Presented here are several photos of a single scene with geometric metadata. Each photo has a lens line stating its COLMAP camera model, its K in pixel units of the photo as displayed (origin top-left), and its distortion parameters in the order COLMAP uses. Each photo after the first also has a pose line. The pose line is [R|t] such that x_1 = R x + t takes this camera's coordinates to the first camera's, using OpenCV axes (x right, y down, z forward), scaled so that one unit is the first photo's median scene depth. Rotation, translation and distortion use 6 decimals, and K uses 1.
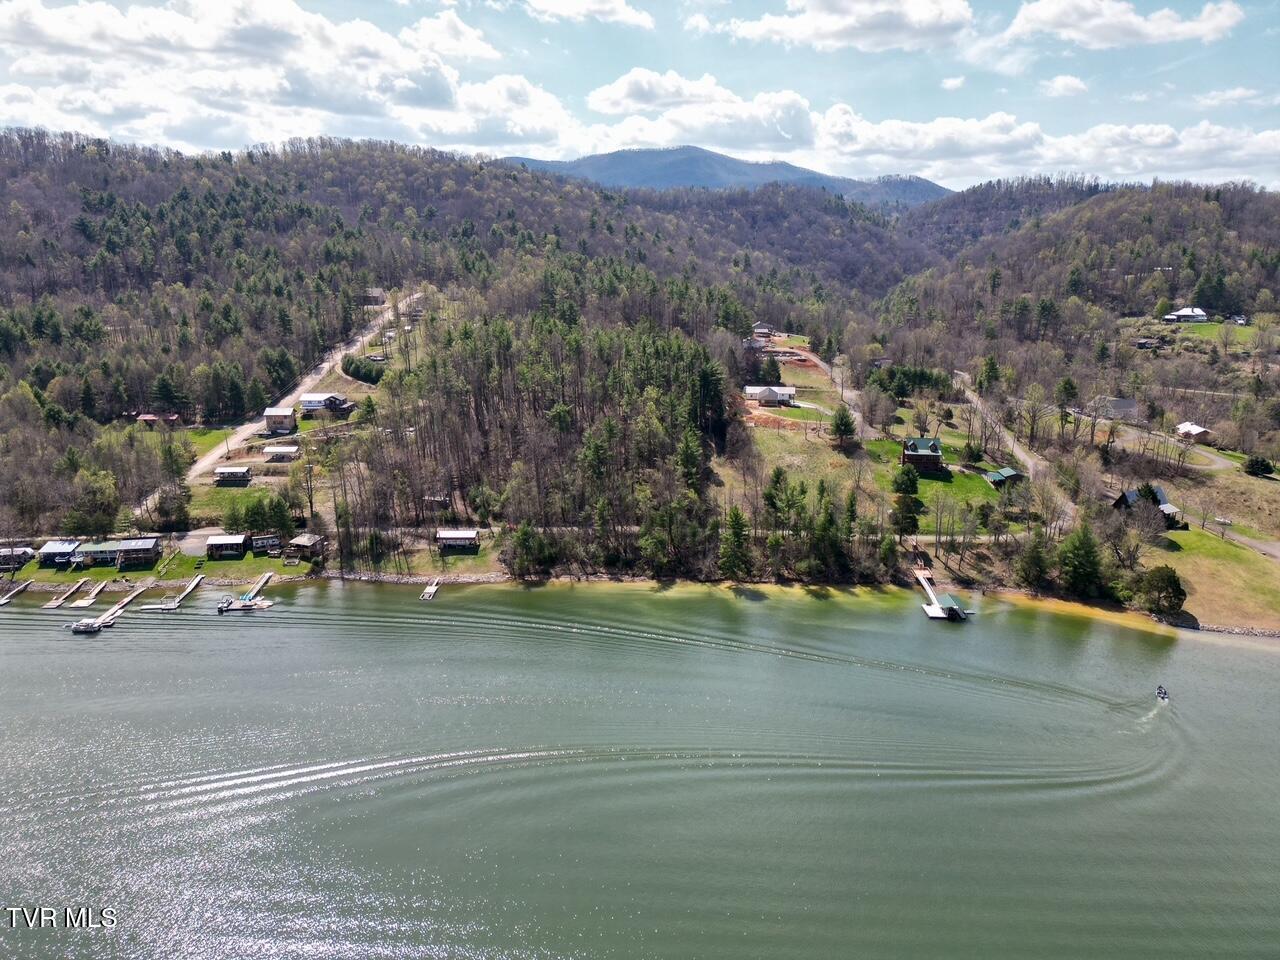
lens RADIAL K [[891.5, 0, 638.0], [0, 891.5, 480.2], [0, 0, 1]] dist [0.056989, -0.044926]
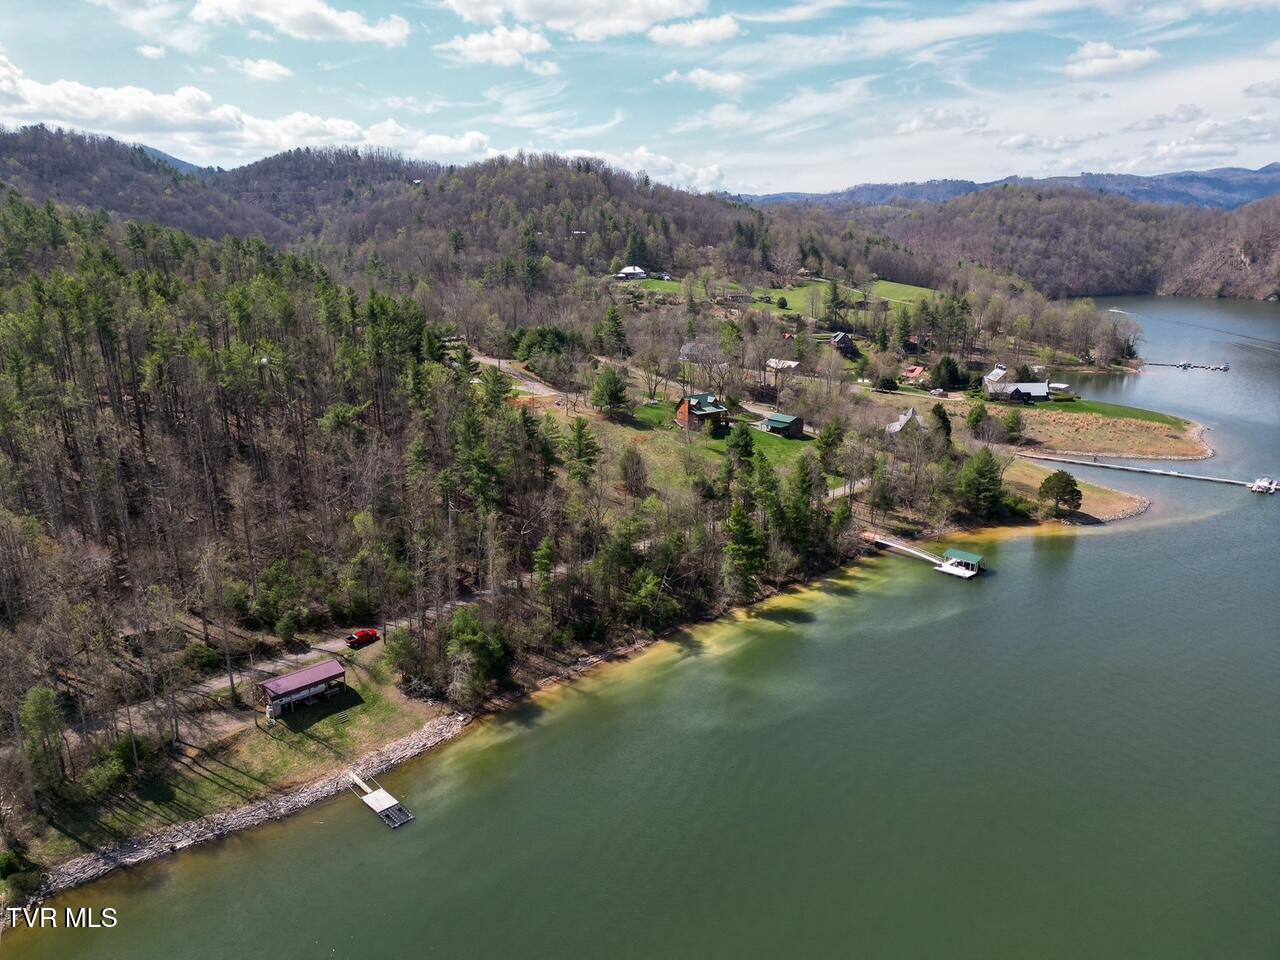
lens RADIAL K [[891.5, 0, 641.9], [0, 891.5, 466.6], [0, 0, 1]] dist [0.056989, -0.044926]
pose [[0.698586, -0.175159, 0.693756, -0.290444], [0.173564, 0.982099, 0.073188, -0.044038], [-0.694157, 0.069283, 0.716482, 0.359690]]
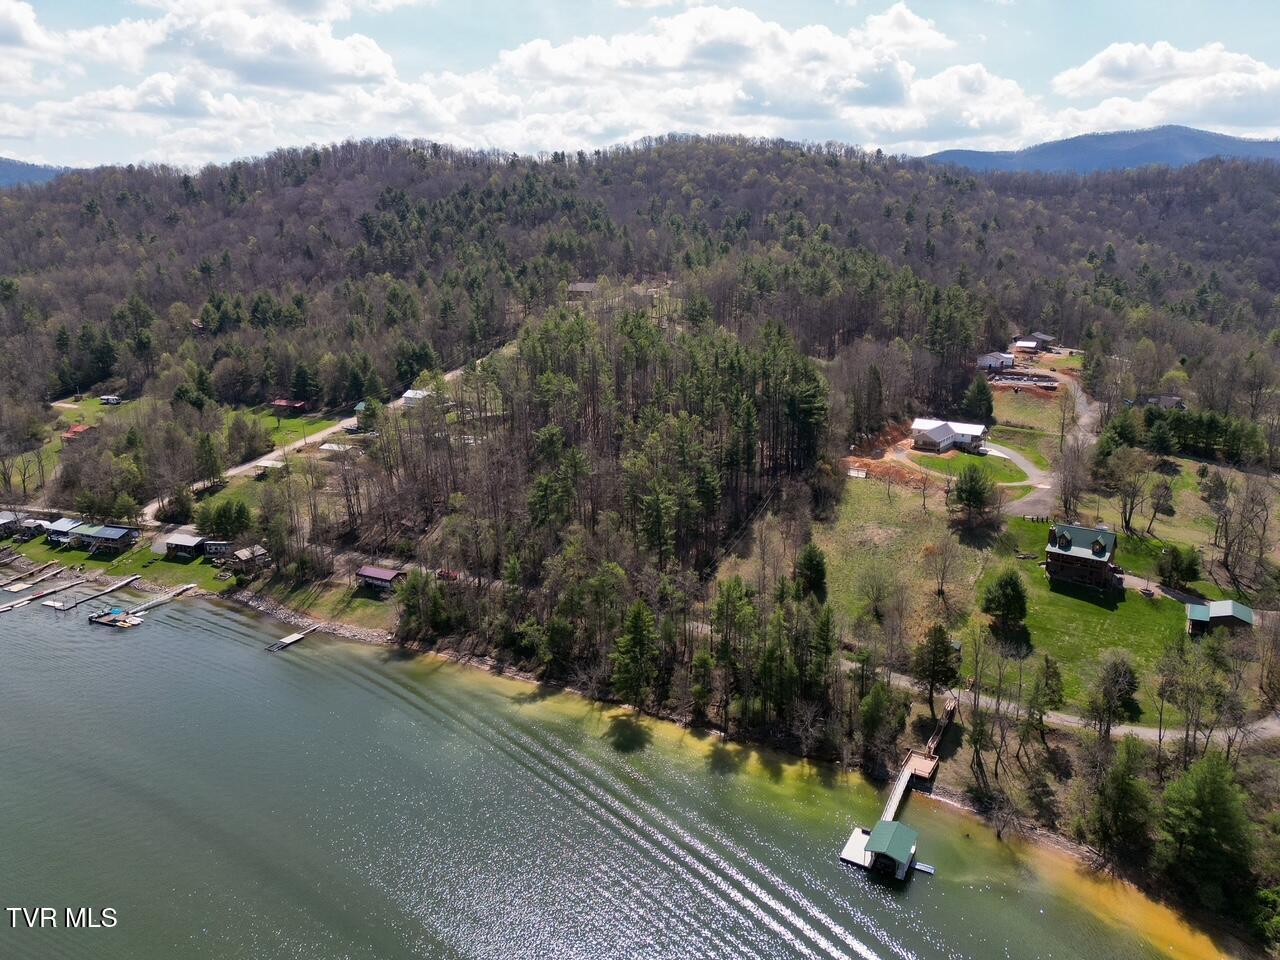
lens RADIAL K [[891.5, 0, 642.4], [0, 891.5, 477.4], [0, 0, 1]] dist [0.056989, -0.044926]
pose [[0.894176, 0.110541, -0.433855, 0.265535], [-0.112132, 0.993449, 0.022015, -0.052692], [0.433446, 0.028964, 0.900714, 0.260339]]
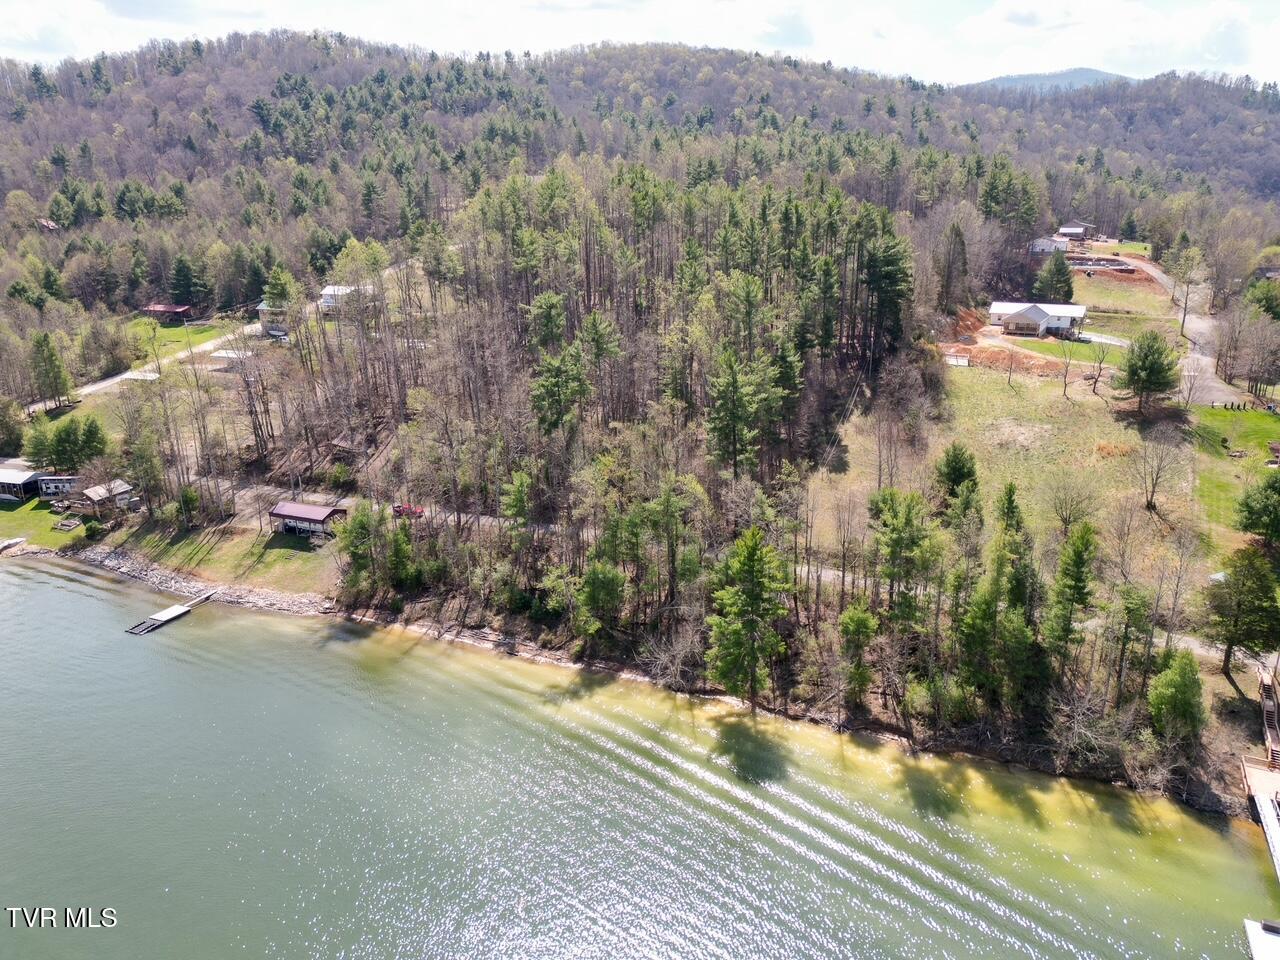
lens RADIAL K [[891.5, 0, 643.1], [0, 891.5, 482.0], [0, 0, 1]] dist [0.056989, -0.044926]
pose [[0.931278, 0.106419, -0.348421, 0.136079], [-0.088012, 0.993776, 0.068290, -0.010074], [0.353519, -0.032932, 0.934847, 0.402247]]
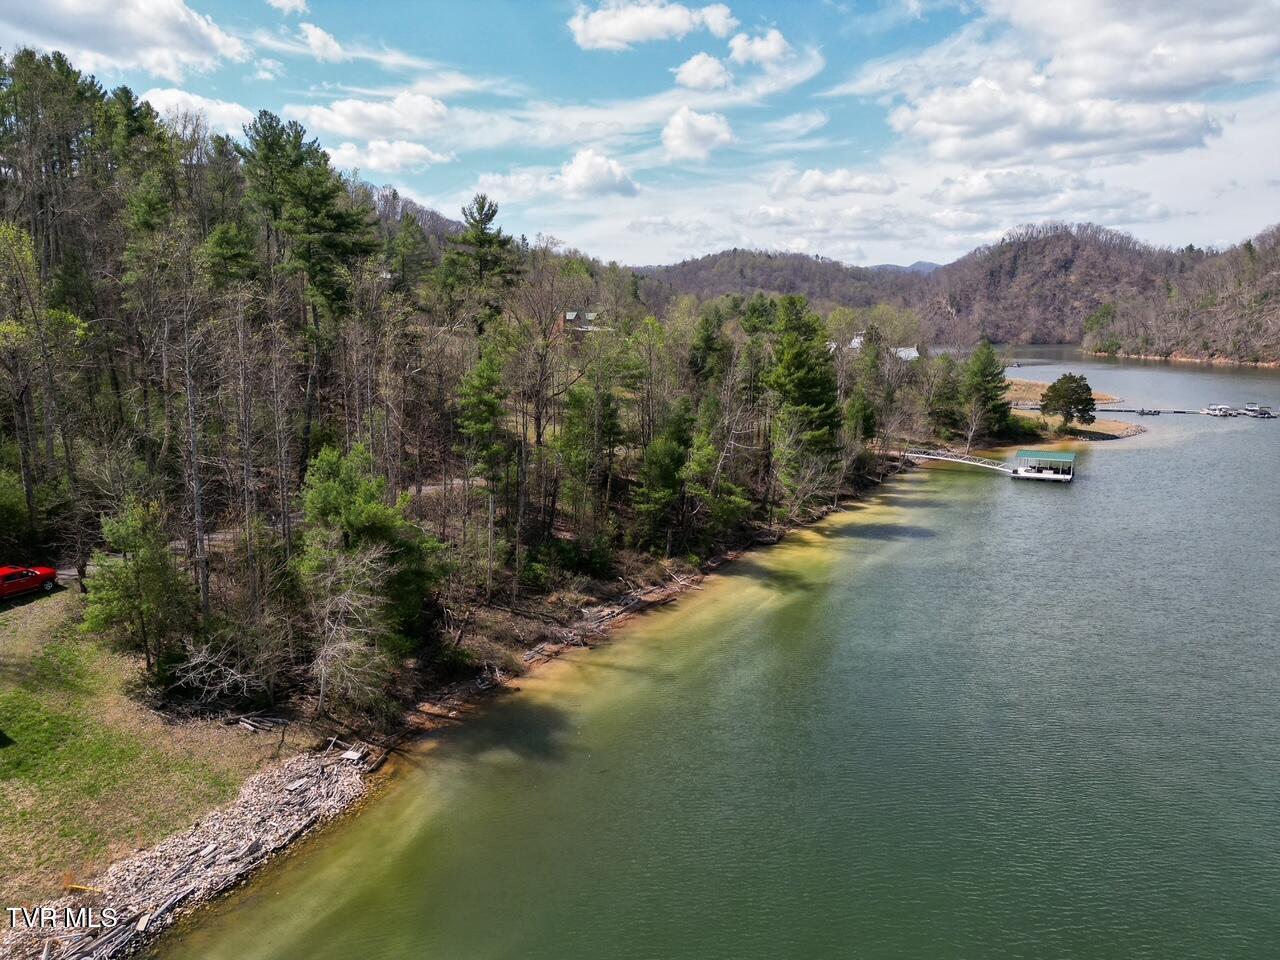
lens RADIAL K [[891.5, 0, 644.8], [0, 891.5, 480.7], [0, 0, 1]] dist [0.056989, -0.044926]
pose [[0.448598, -0.143889, 0.882075, -0.189073], [0.209988, 0.976295, 0.052465, 0.038166], [-0.868715, 0.161689, 0.468179, 0.587683]]
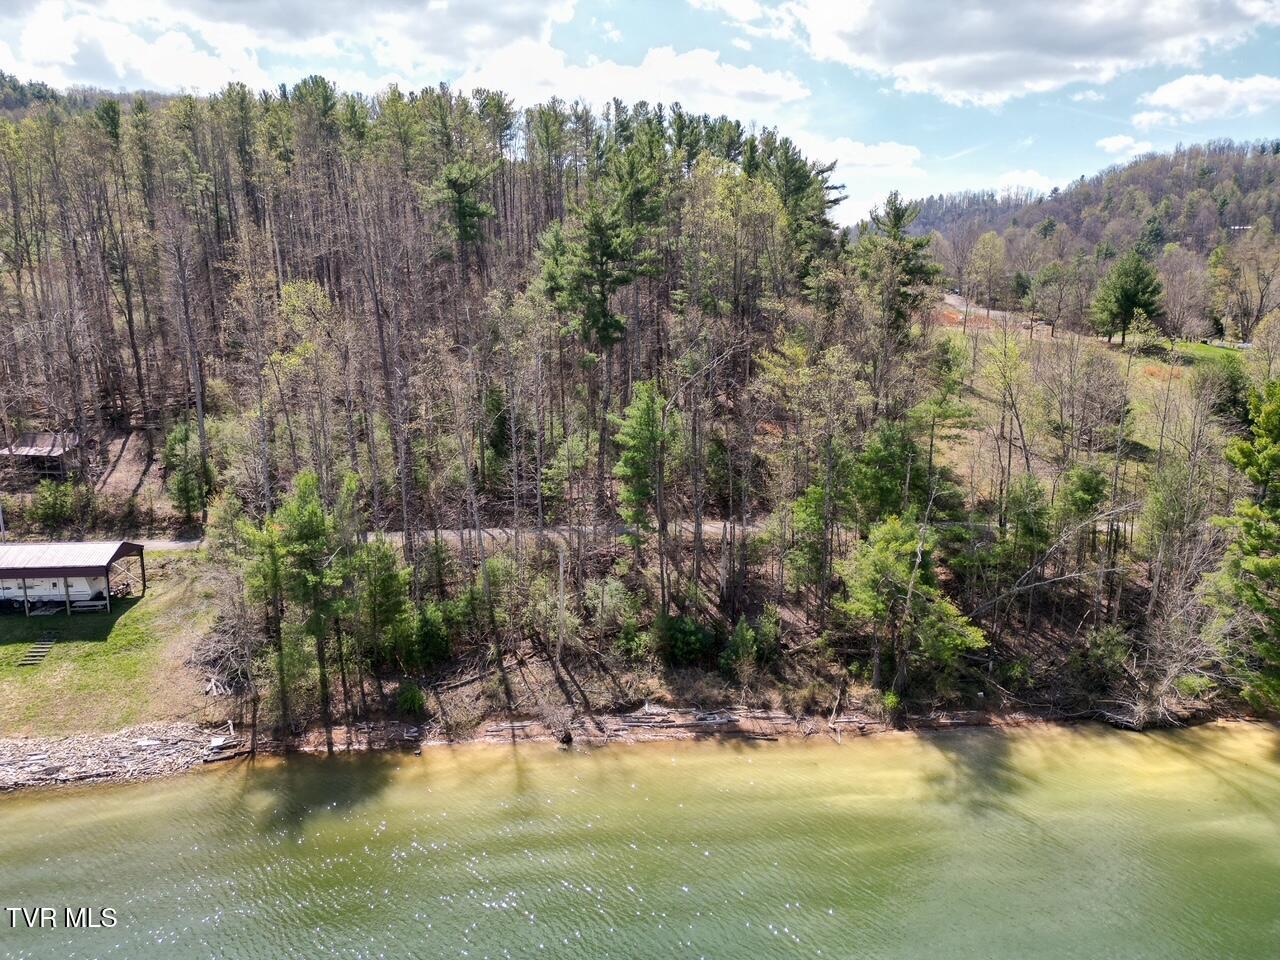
lens RADIAL K [[891.5, 0, 646.4], [0, 891.5, 484.6], [0, 0, 1]] dist [0.056989, -0.044926]
pose [[0.993142, -0.014909, 0.115956, -0.047715], [0.022211, 0.997833, -0.061939, 0.043439], [-0.114782, 0.064090, 0.991321, 0.534624]]
